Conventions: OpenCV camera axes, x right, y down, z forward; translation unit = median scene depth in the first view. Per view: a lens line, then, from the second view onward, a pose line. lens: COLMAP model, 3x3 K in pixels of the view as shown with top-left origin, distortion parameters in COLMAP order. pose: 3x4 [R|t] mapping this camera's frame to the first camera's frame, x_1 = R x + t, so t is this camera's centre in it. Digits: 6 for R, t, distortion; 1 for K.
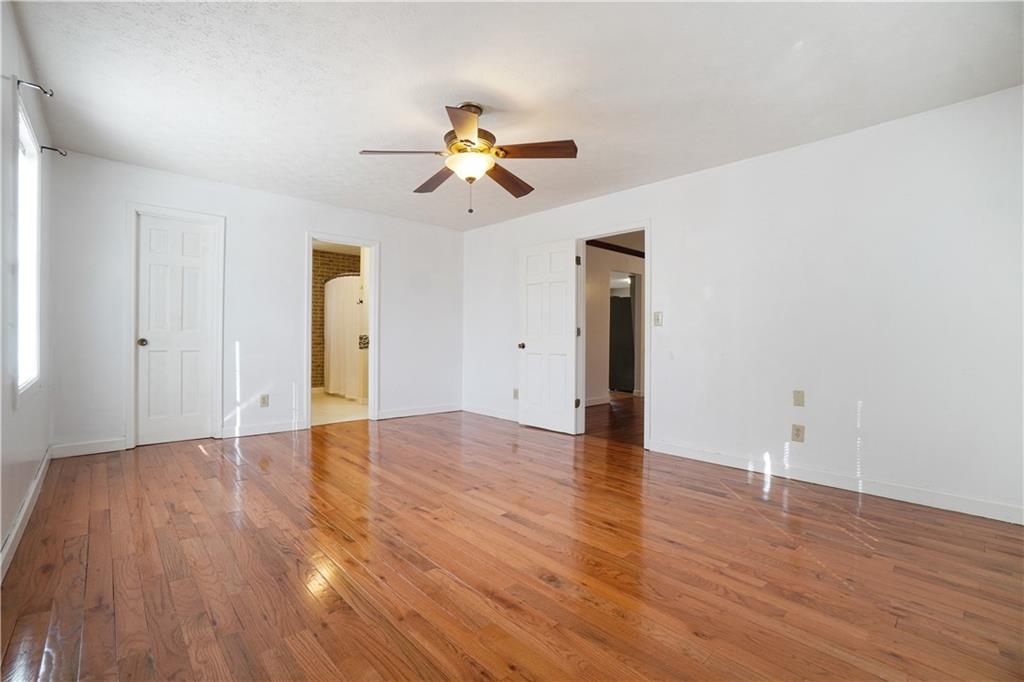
lens RADIAL K [[458.3, 0, 515.7], [0, 458.3, 339.7], [0, 0, 1]] dist [-0.001515, -0.000227]
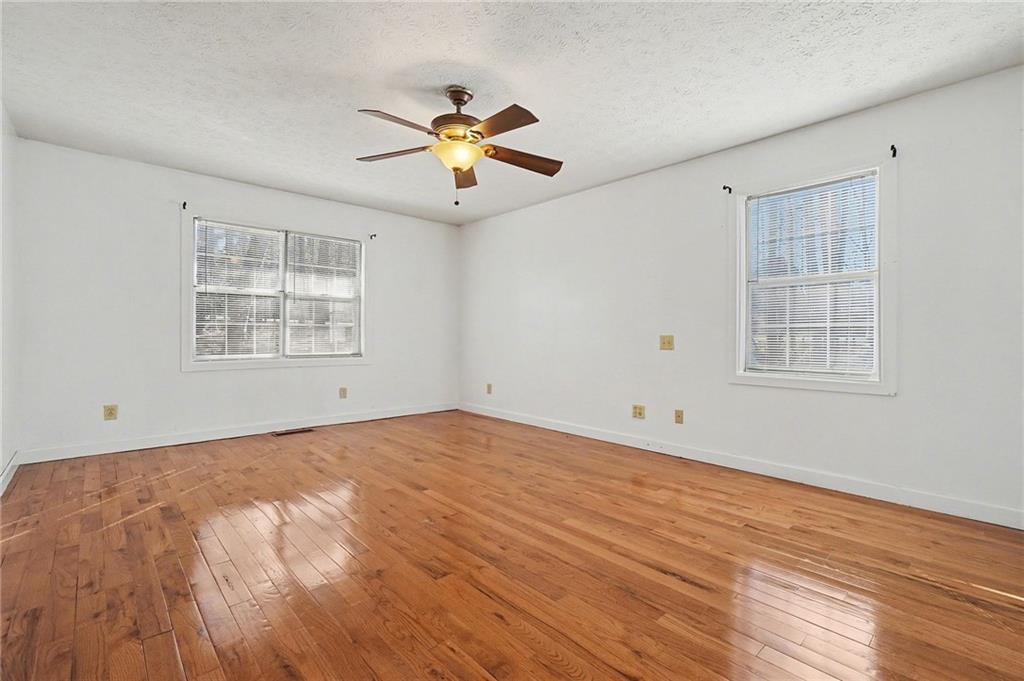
lens RADIAL K [[458.3, 0, 515.7], [0, 458.3, 339.2], [0, 0, 1]] dist [-0.001515, -0.000227]
pose [[-0.999824, -0.016413, 0.009126, -0.235175], [-0.016372, 0.999856, 0.004487, -0.000650], [-0.009199, 0.004337, -0.999948, 1.965883]]
